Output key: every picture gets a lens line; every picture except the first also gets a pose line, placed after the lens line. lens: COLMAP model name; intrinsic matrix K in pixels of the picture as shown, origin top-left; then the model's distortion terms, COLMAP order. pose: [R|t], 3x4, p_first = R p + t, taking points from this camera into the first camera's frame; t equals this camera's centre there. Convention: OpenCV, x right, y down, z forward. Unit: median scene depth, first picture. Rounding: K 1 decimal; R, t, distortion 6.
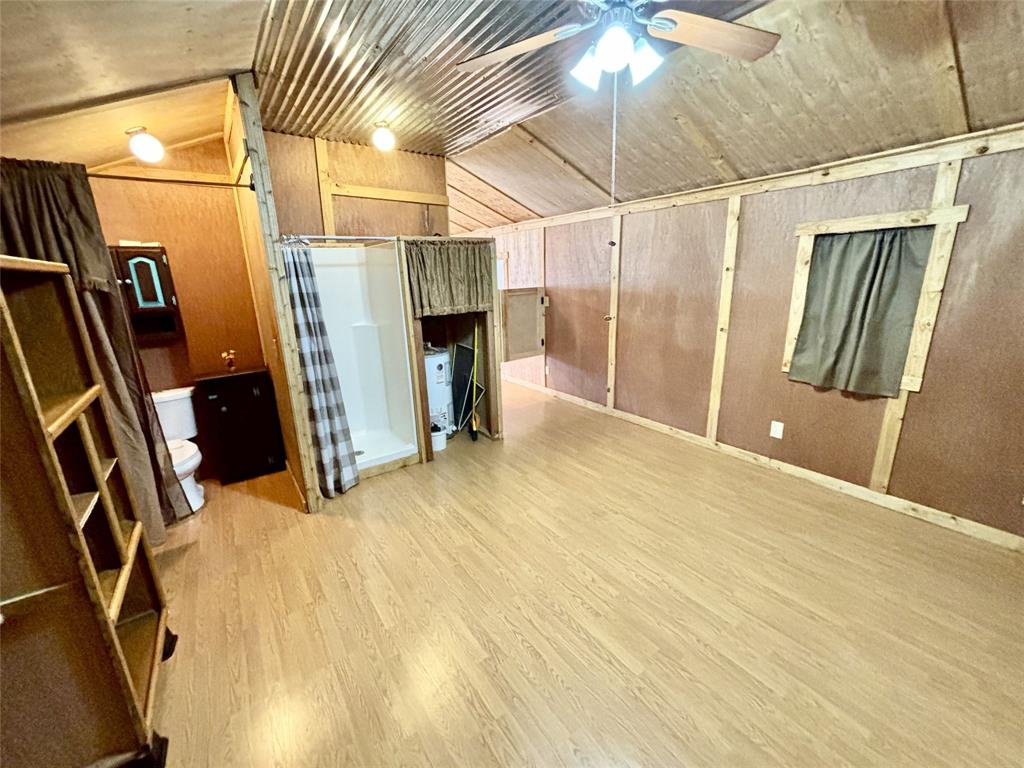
lens RADIAL K [[411.2, 0, 509.7], [0, 411.2, 386.7], [0, 0, 1]] dist [-0.002990, -0.000311]
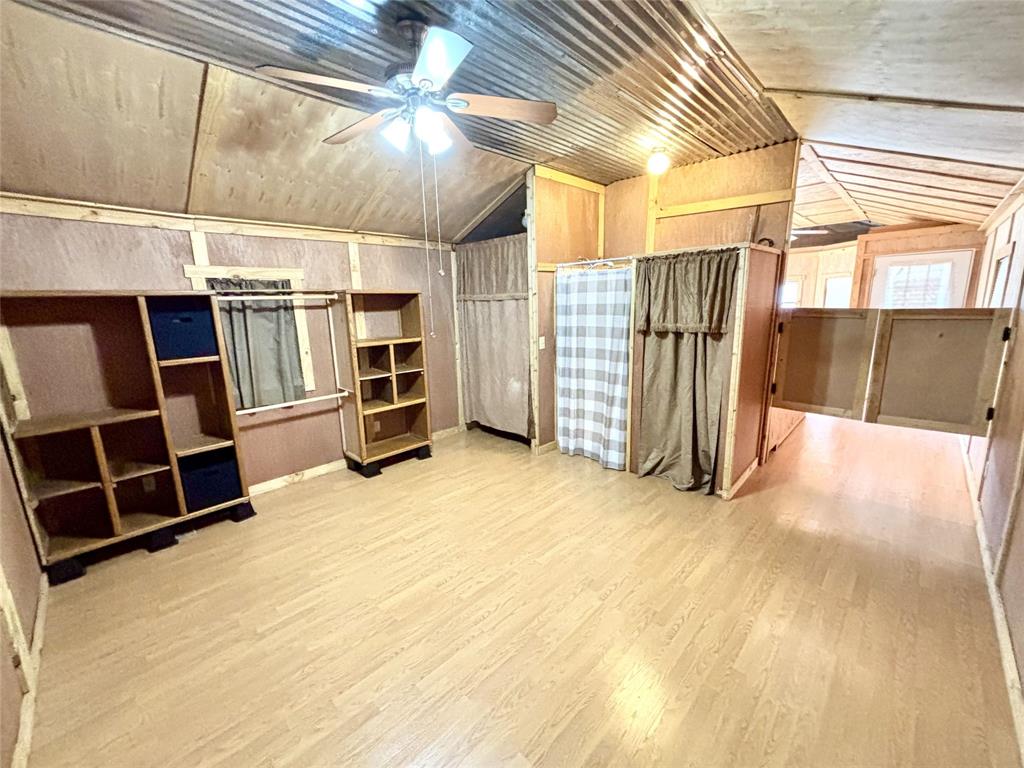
lens RADIAL K [[411.2, 0, 511.6], [0, 411.2, 383.3], [0, 0, 1]] dist [-0.002990, -0.000311]
pose [[0.175689, 0.224394, -0.958530, 0.946466], [-0.238515, 0.954368, 0.179702, -0.195511], [0.955115, 0.197052, 0.221193, 0.627042]]
